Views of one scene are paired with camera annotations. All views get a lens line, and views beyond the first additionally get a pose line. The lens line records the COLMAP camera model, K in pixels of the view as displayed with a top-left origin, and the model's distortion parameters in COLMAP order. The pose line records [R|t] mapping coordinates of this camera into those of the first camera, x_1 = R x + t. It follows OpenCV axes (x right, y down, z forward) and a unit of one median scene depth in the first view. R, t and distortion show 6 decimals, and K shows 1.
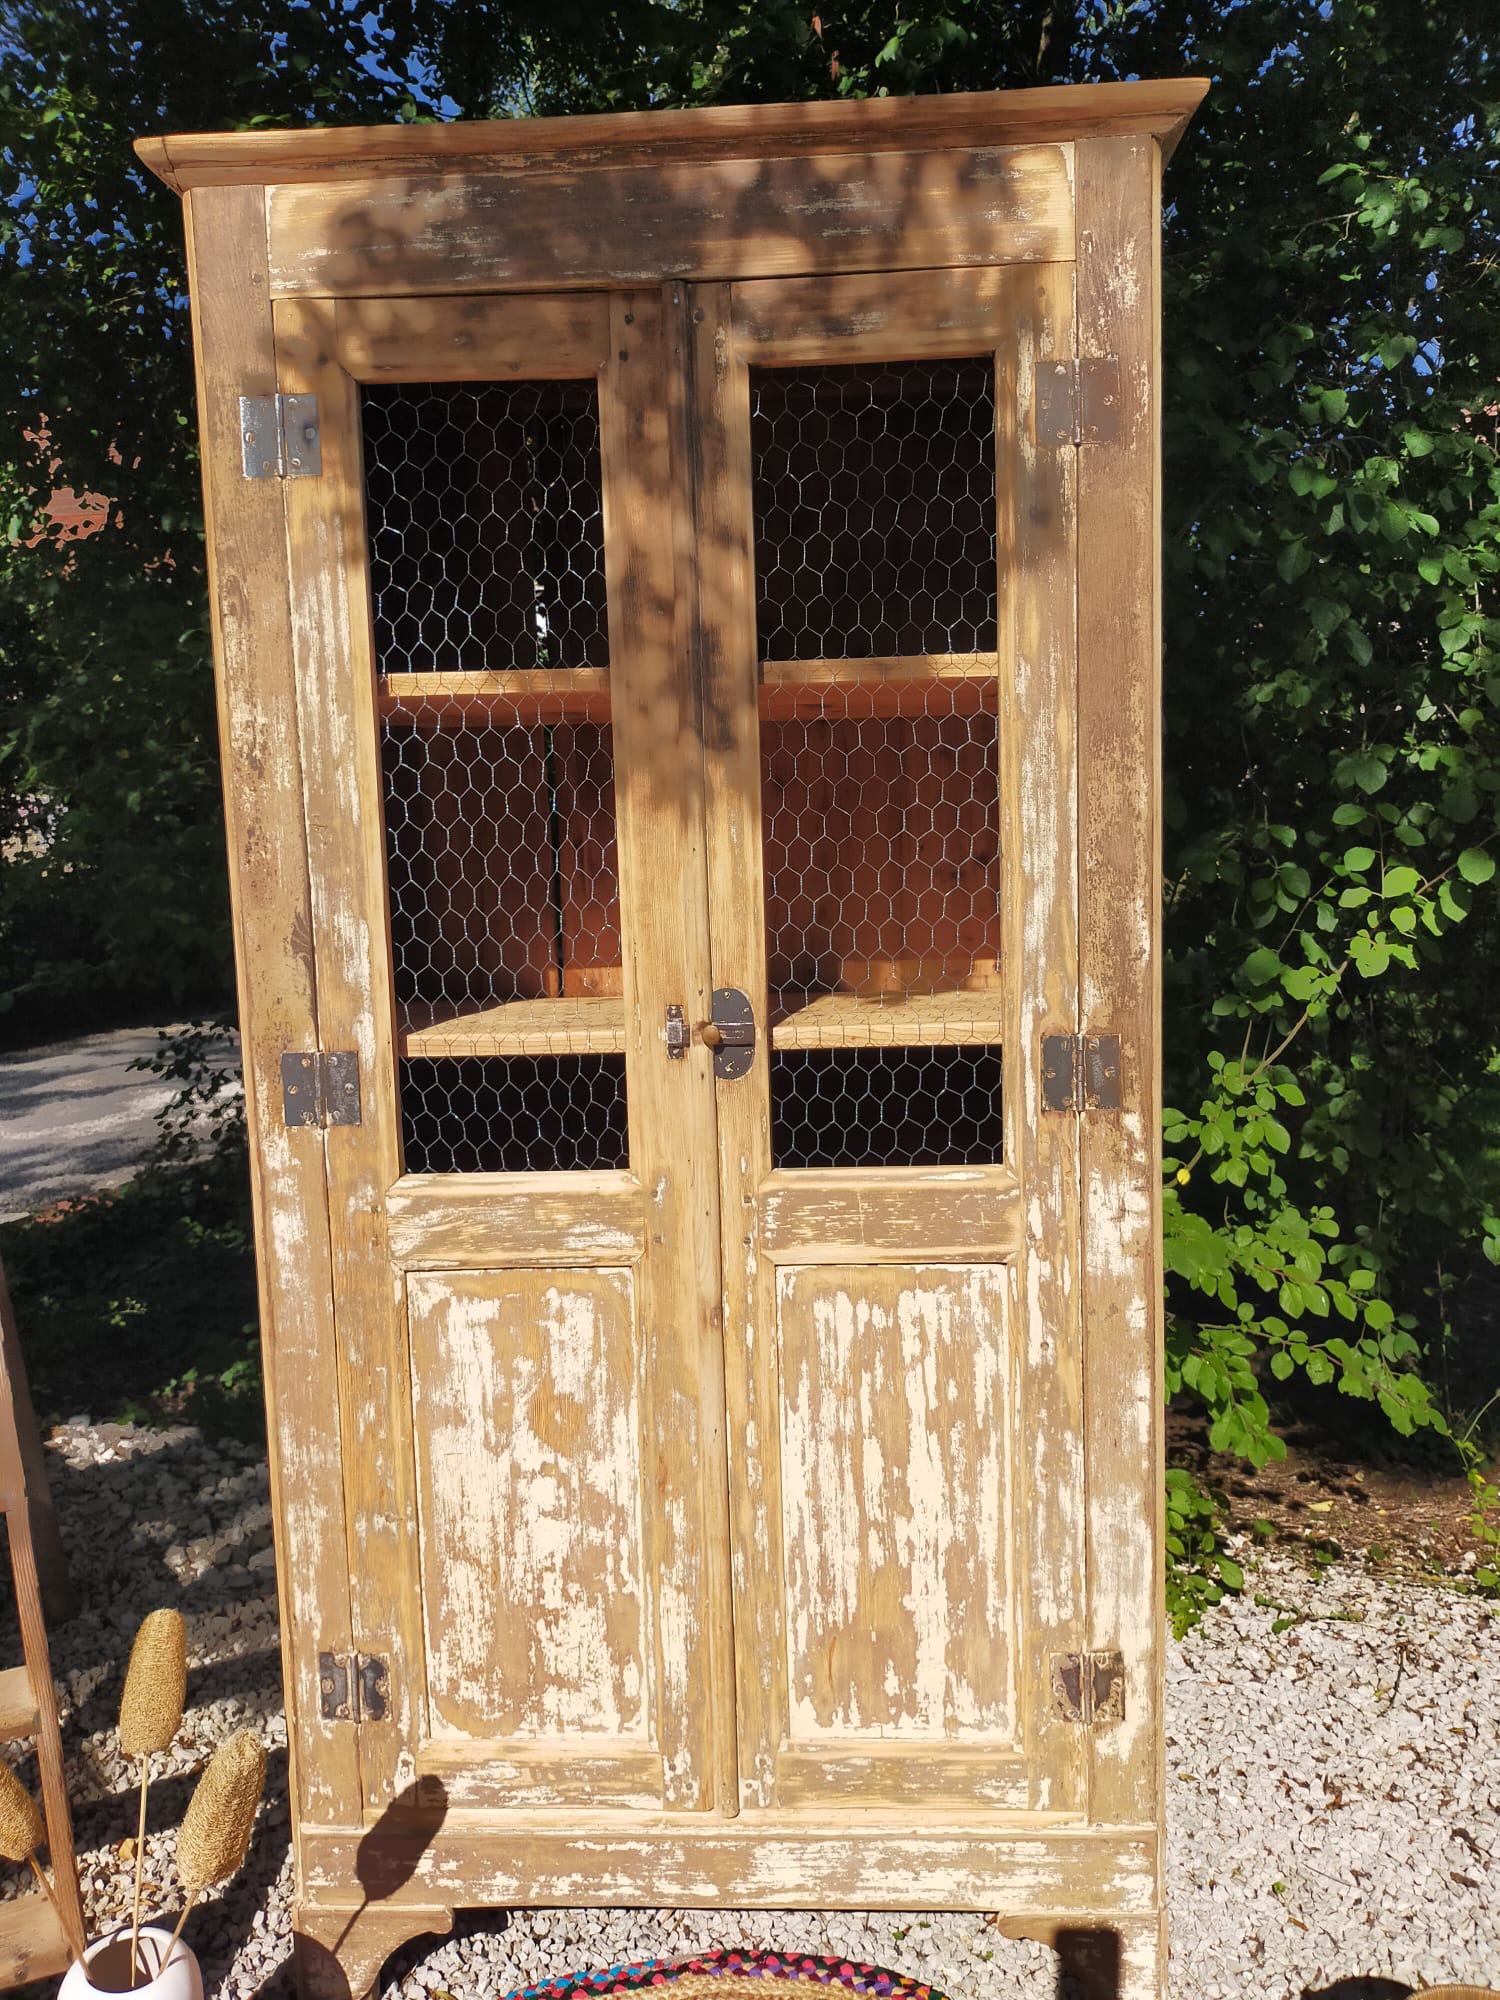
lens RADIAL K [[1522.1, 0, 769.7], [0, 1522.1, 1005.6], [0, 0, 1]] dist [0.053891, -0.091658]
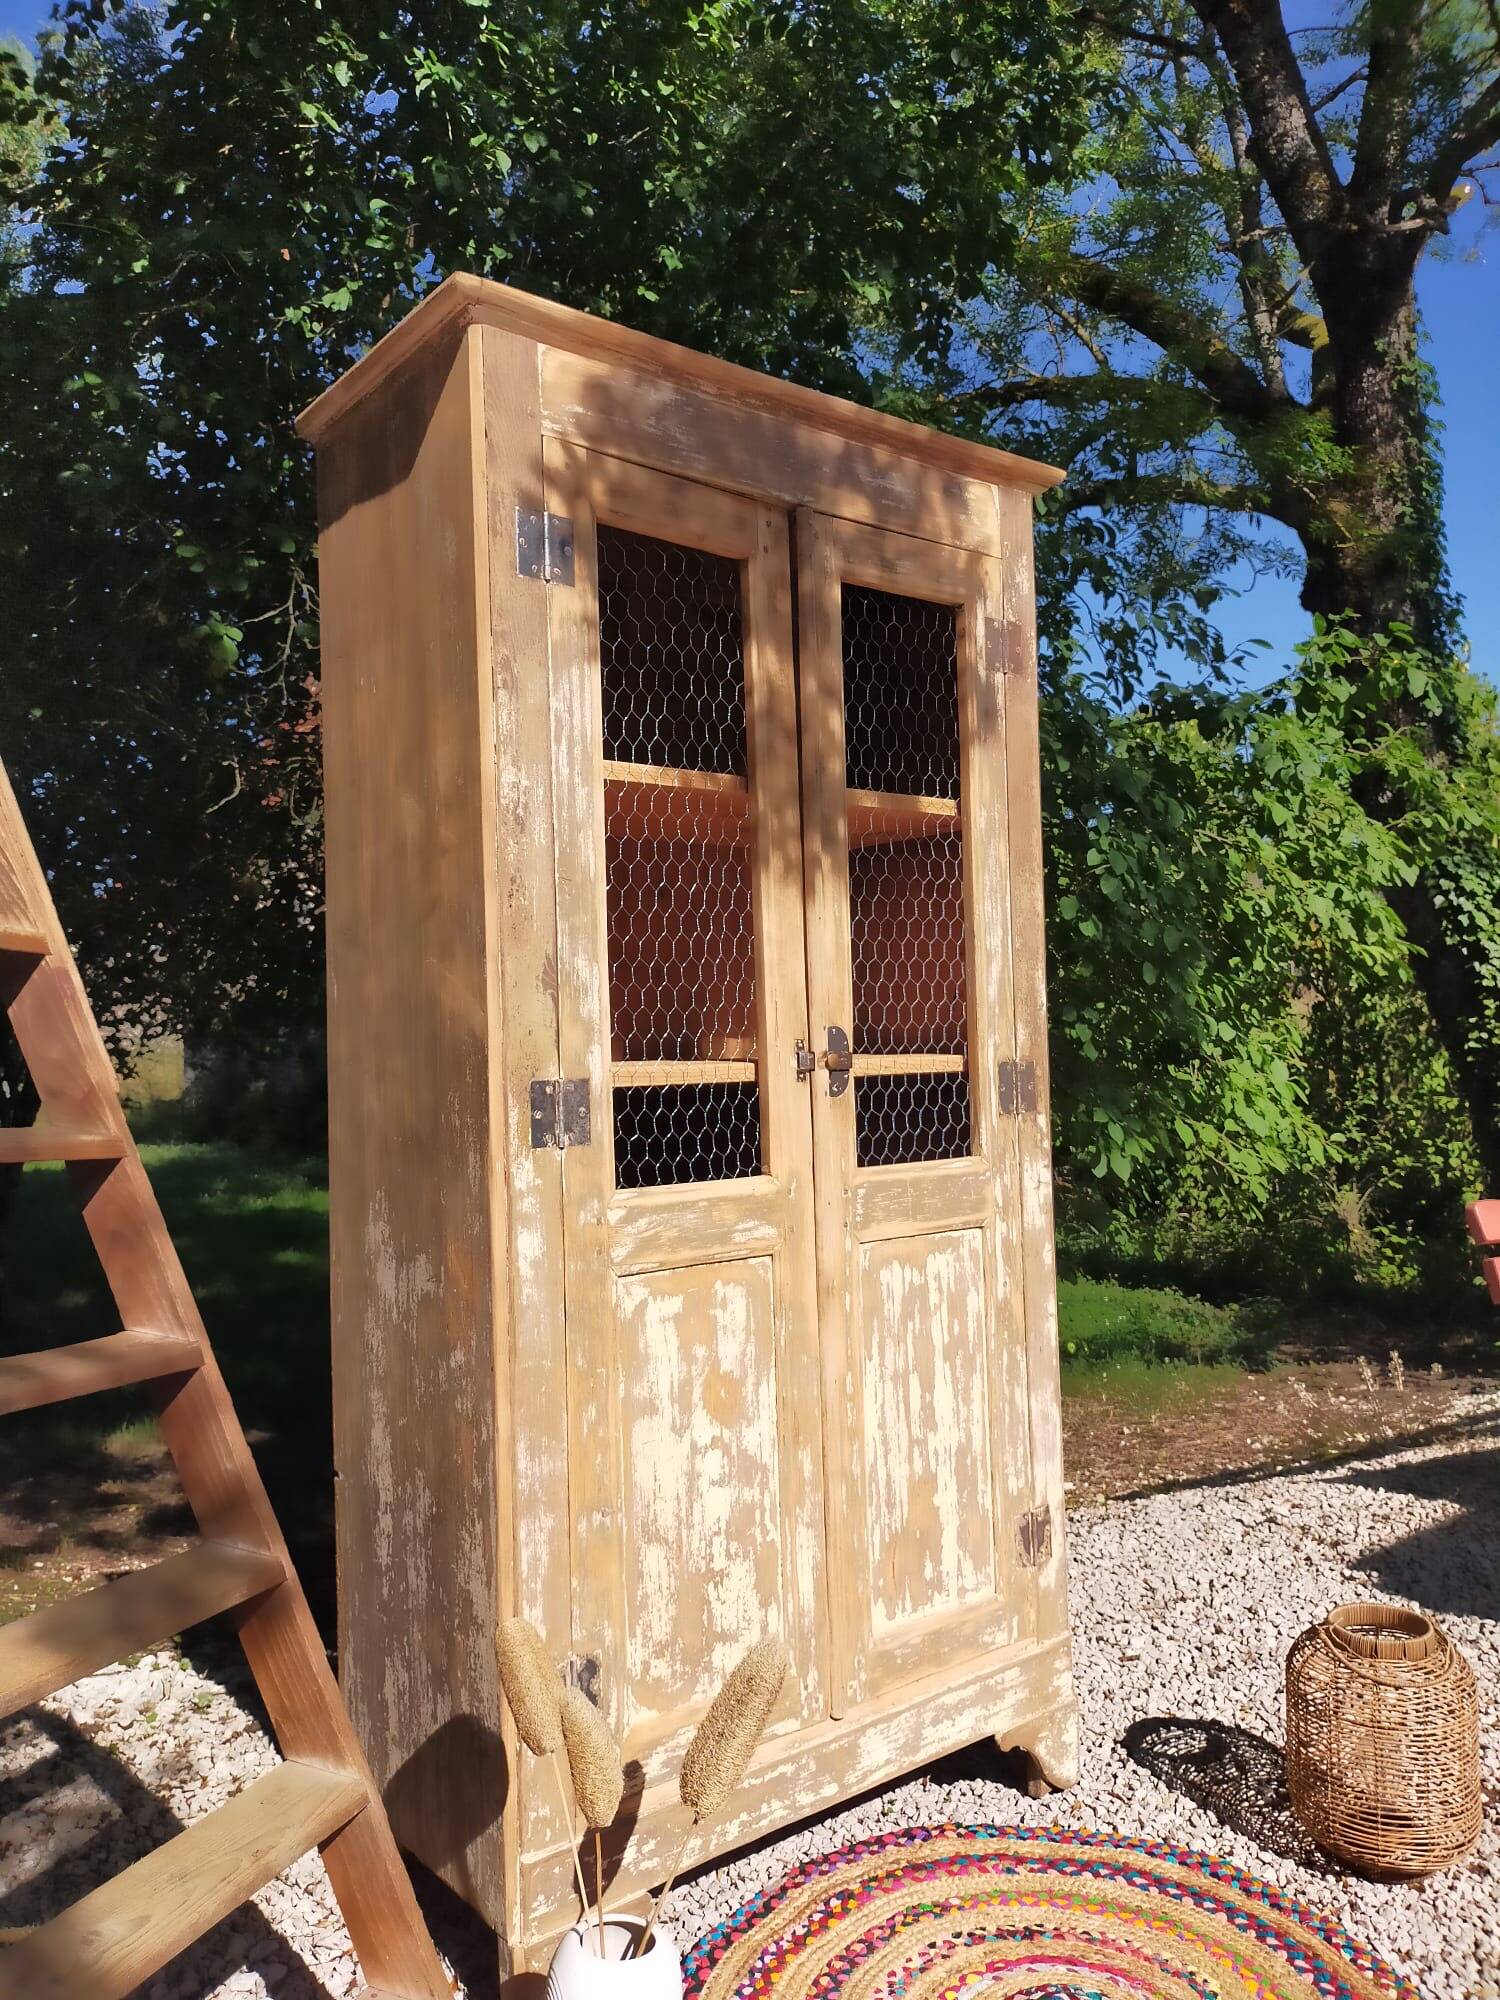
lens RADIAL K [[1522.1, 0, 774.3], [0, 1522.1, 1005.8], [0, 0, 1]] dist [0.053891, -0.091658]
pose [[0.740865, 0.026568, 0.671128, -0.905007], [0.078418, 0.988962, -0.125716, 0.126214], [-0.667060, 0.145768, 0.730604, 0.077377]]
